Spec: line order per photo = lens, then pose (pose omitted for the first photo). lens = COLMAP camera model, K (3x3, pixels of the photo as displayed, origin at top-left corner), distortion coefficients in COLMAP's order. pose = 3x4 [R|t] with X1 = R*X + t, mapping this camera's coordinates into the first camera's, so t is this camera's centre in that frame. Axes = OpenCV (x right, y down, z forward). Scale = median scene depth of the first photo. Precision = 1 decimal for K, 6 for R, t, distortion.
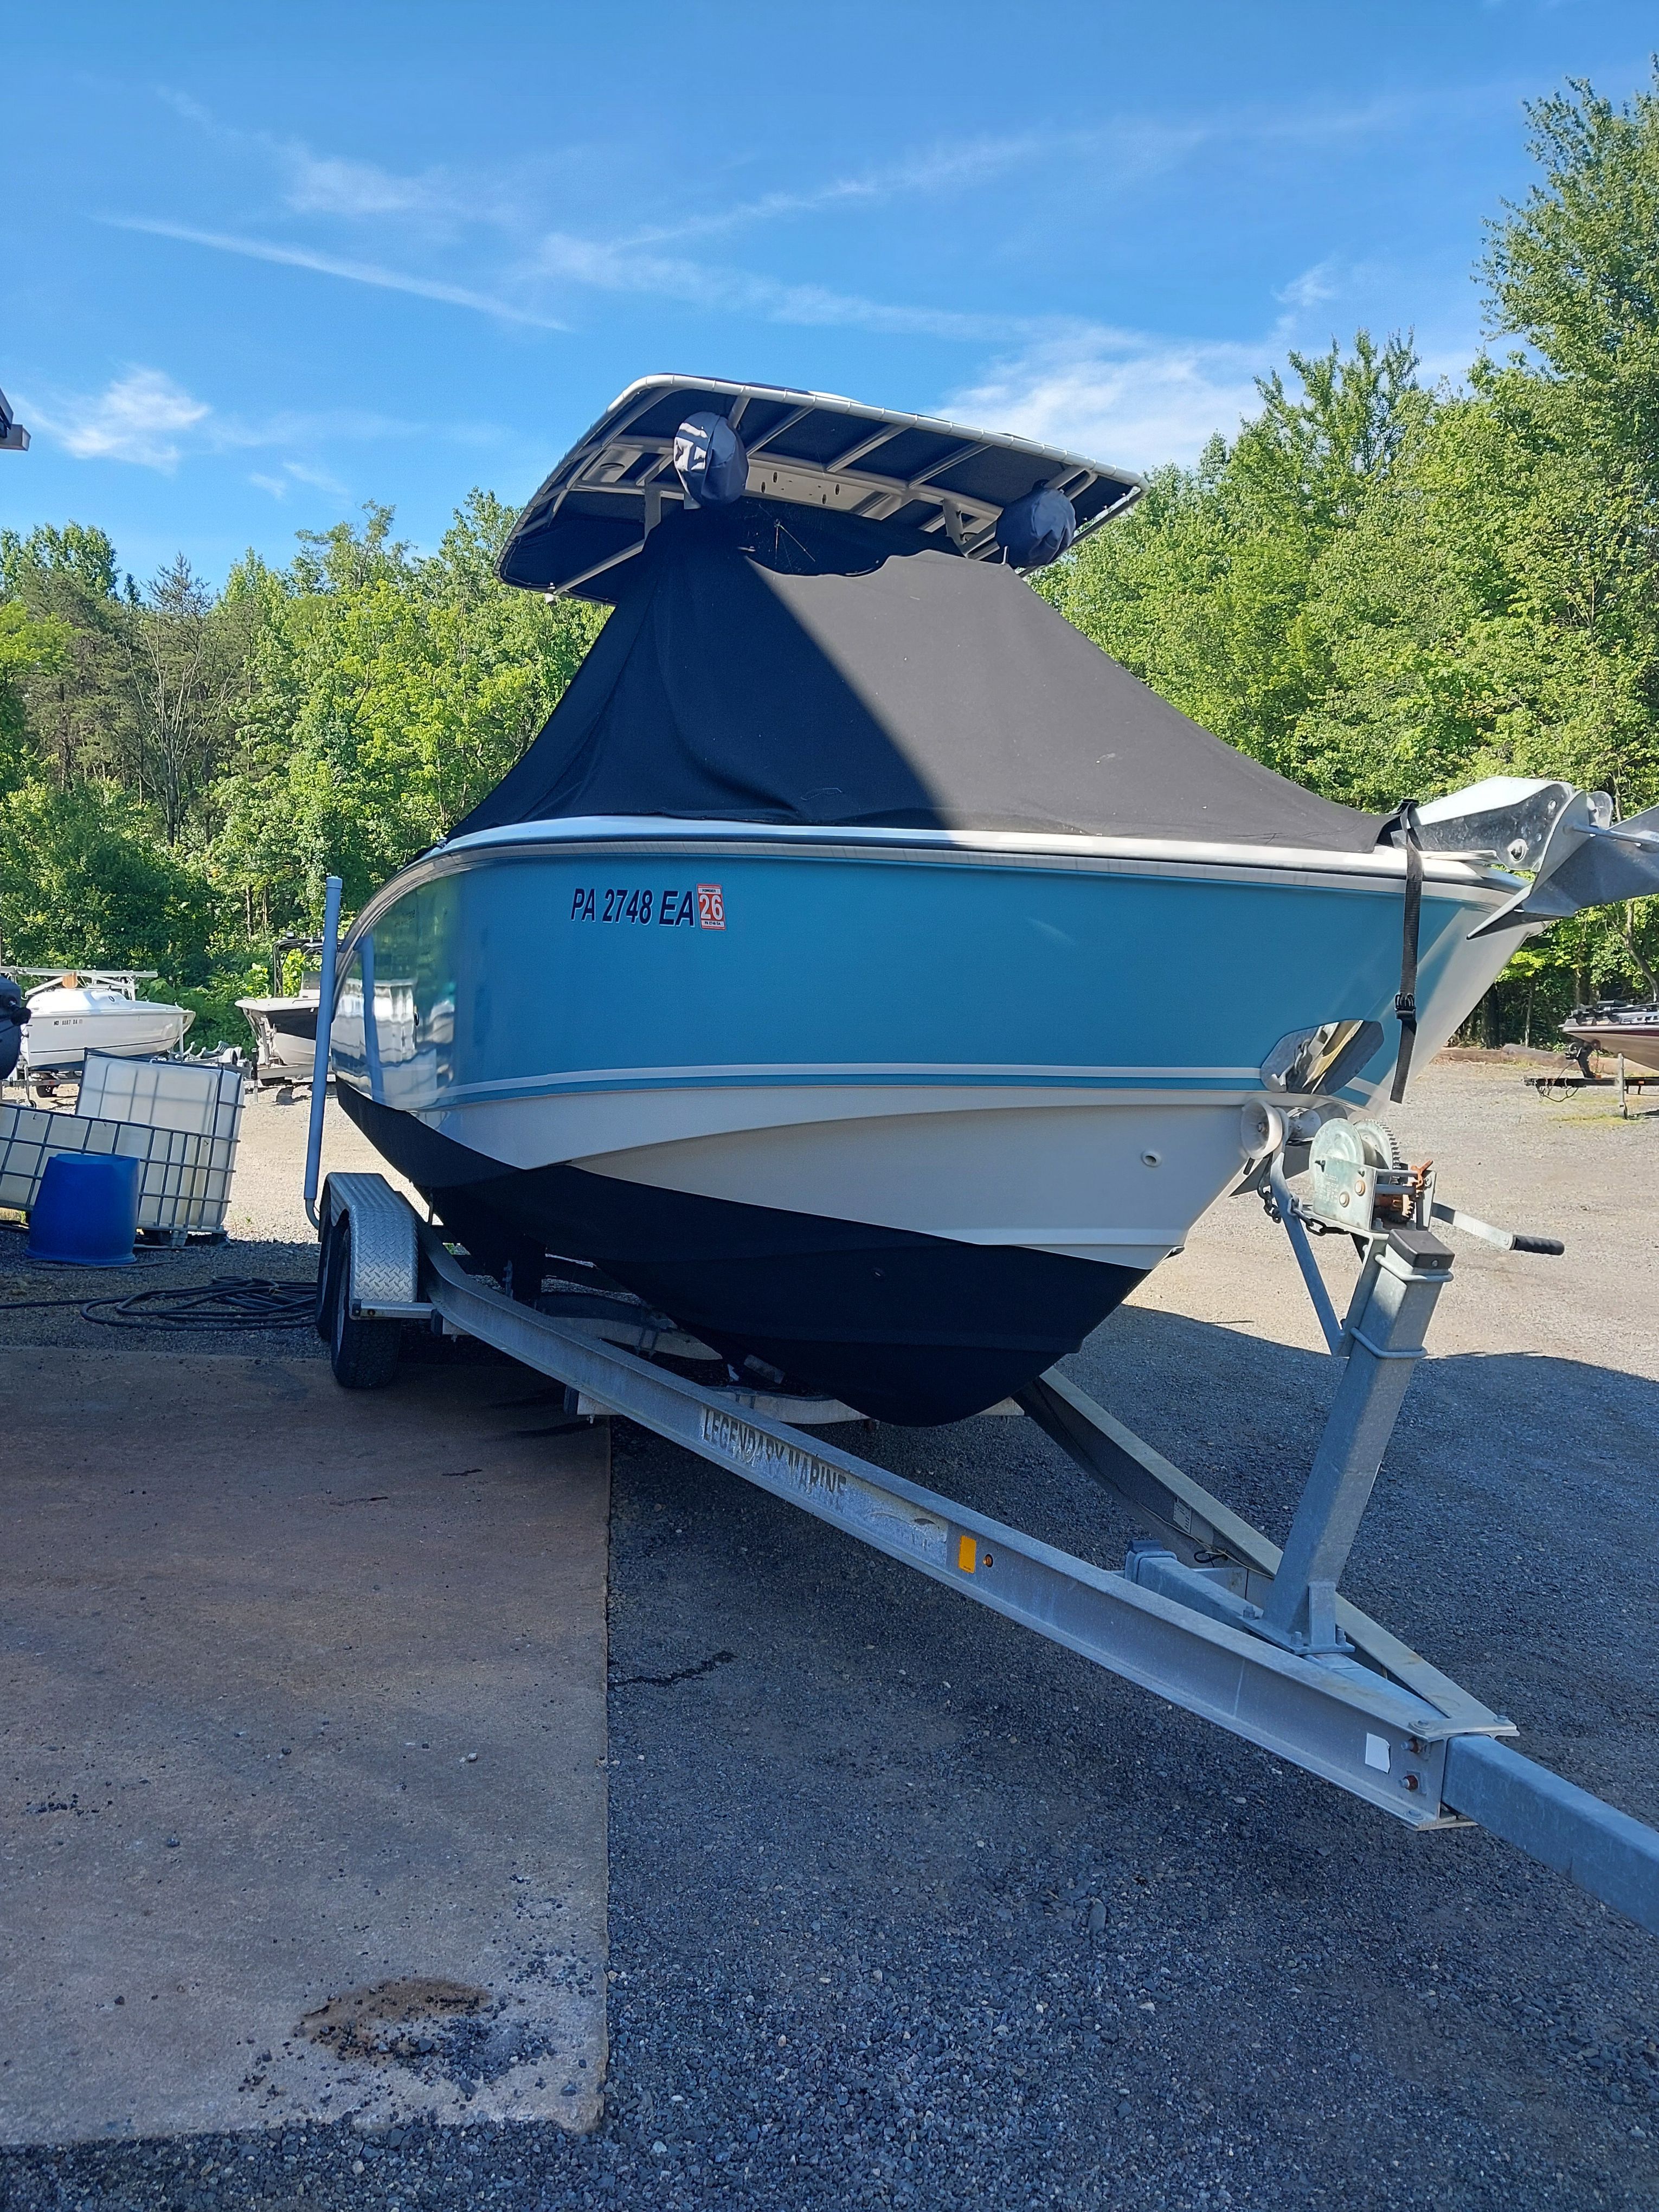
lens RADIAL K [[1752.5, 0, 868.4], [0, 1752.5, 1054.2], [0, 0, 1]] dist [-0.006529, -0.001074]
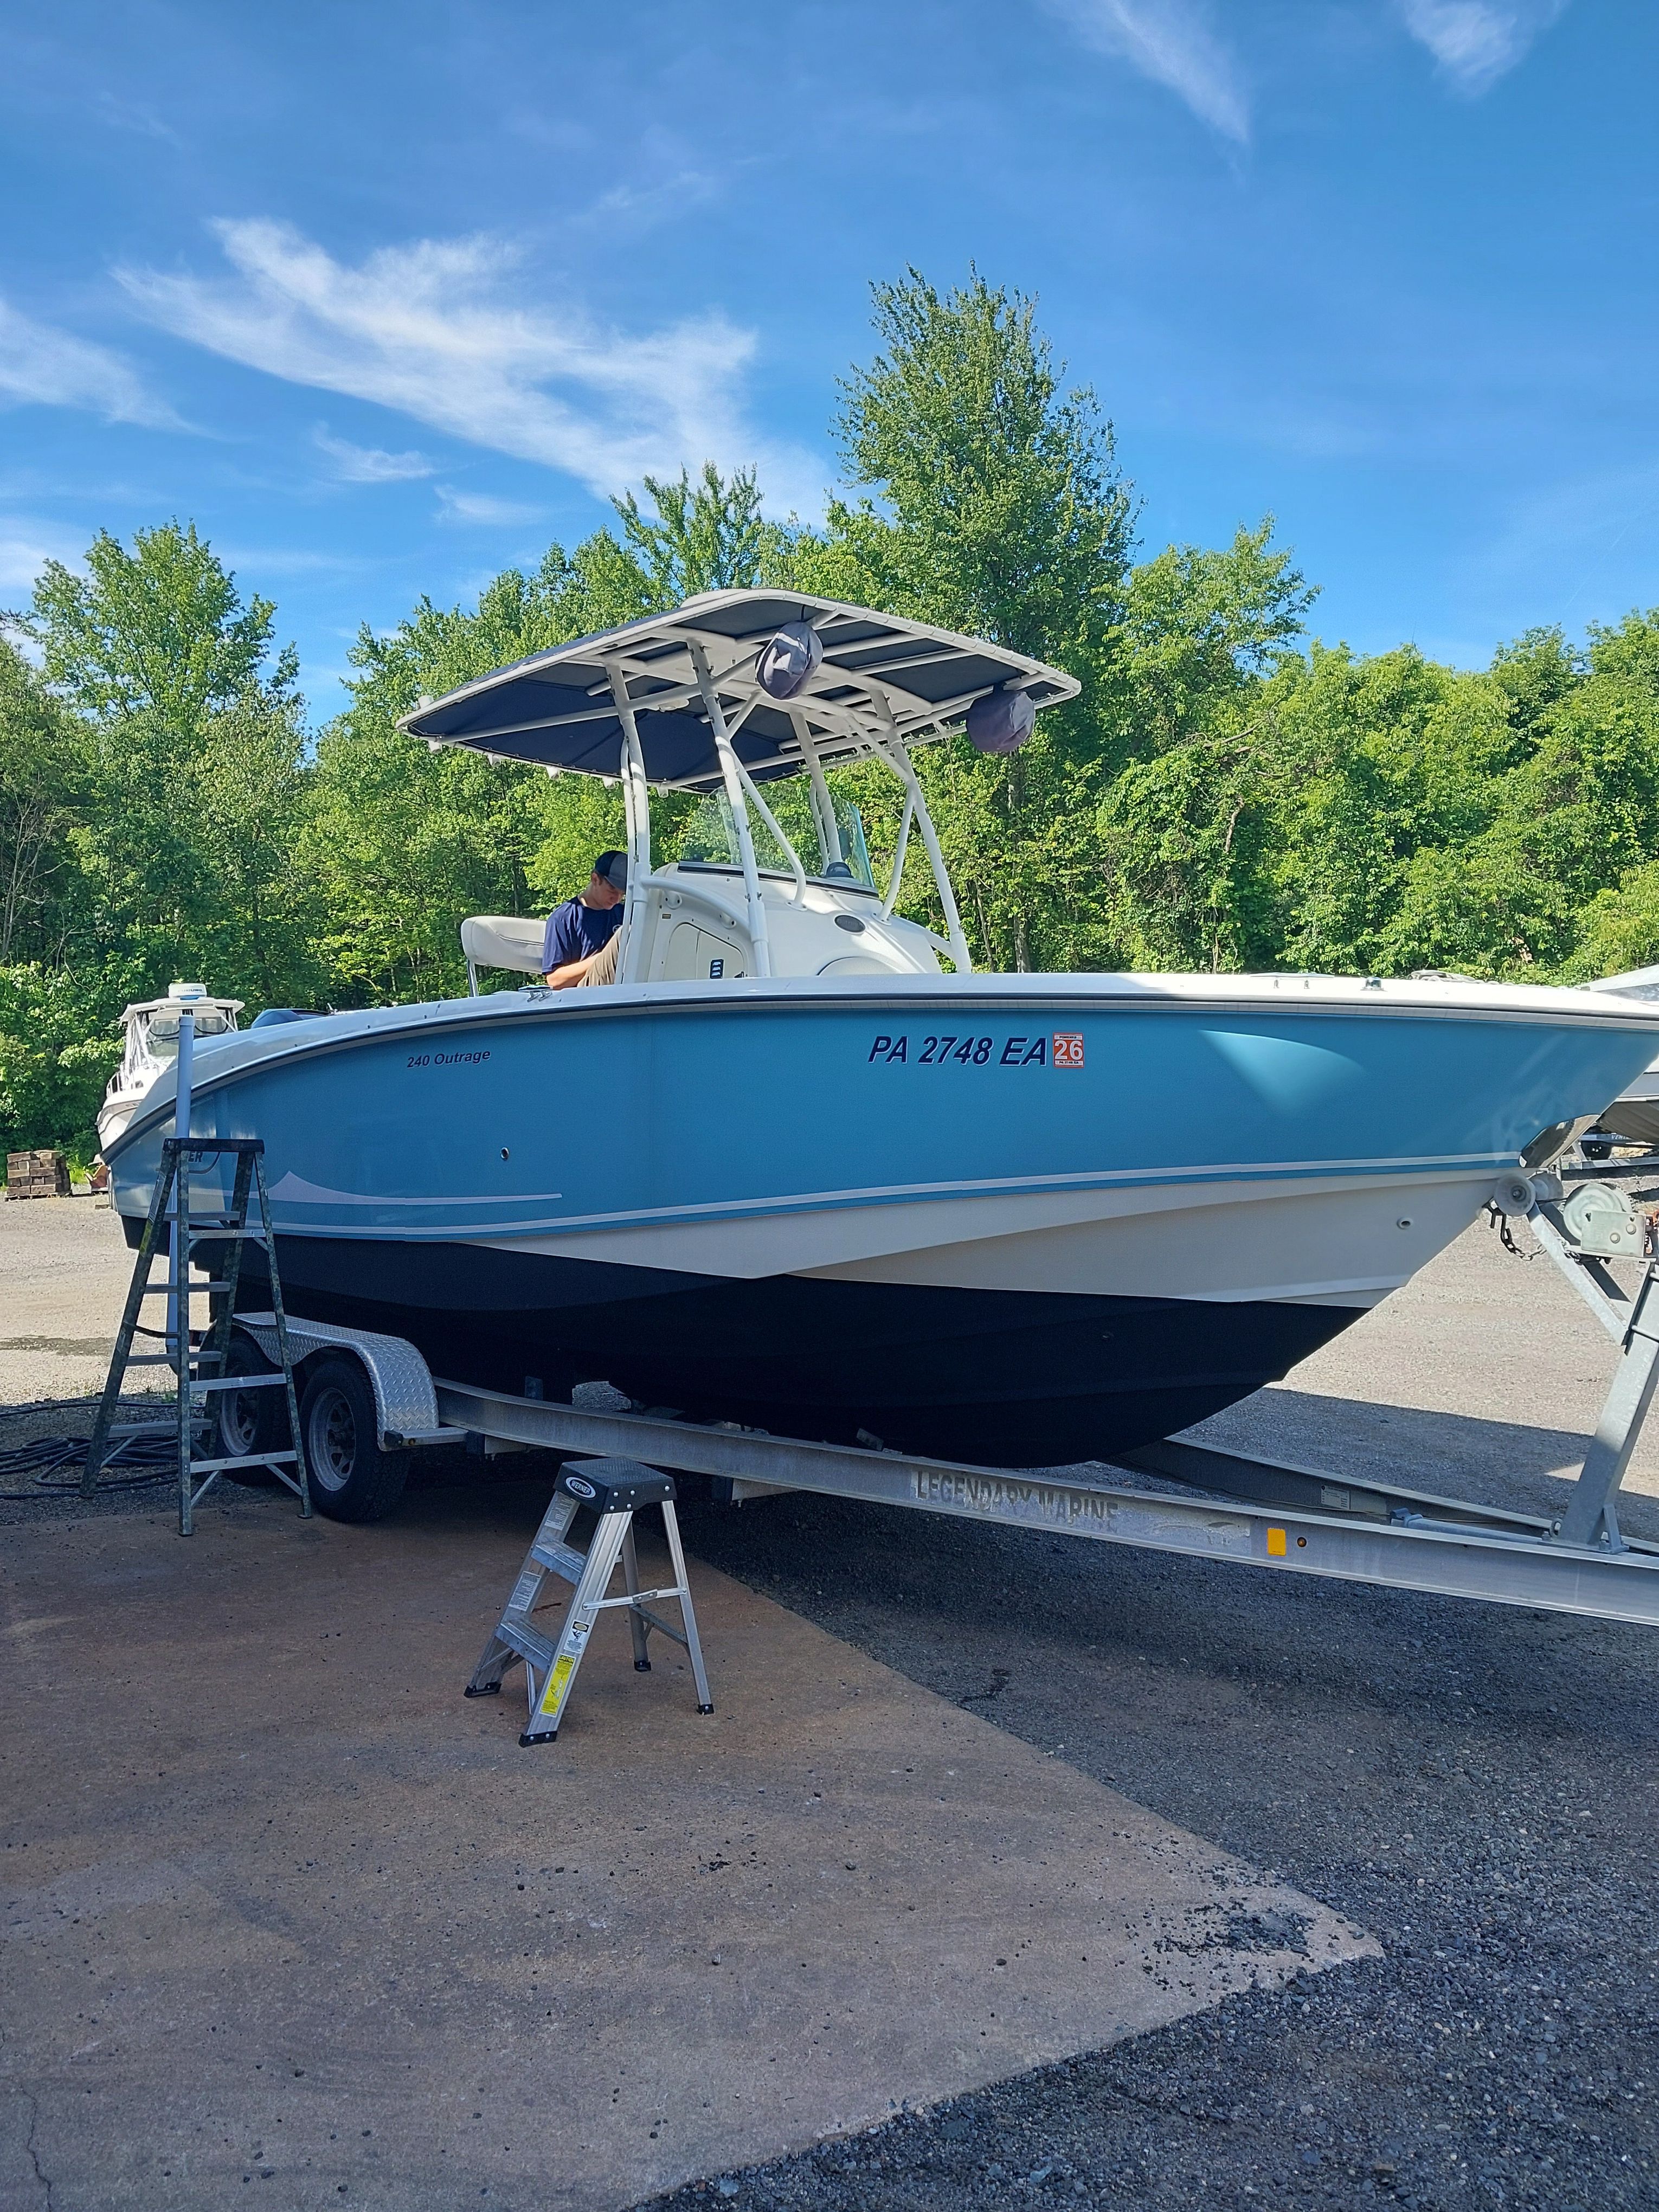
lens RADIAL K [[1752.5, 0, 847.6], [0, 1752.5, 1065.3], [0, 0, 1]] dist [-0.006529, -0.001074]
pose [[0.923630, -0.039354, 0.381260, -0.629602], [0.056053, 0.997889, -0.032790, -0.036200], [-0.379165, 0.051657, 0.923886, -0.085450]]
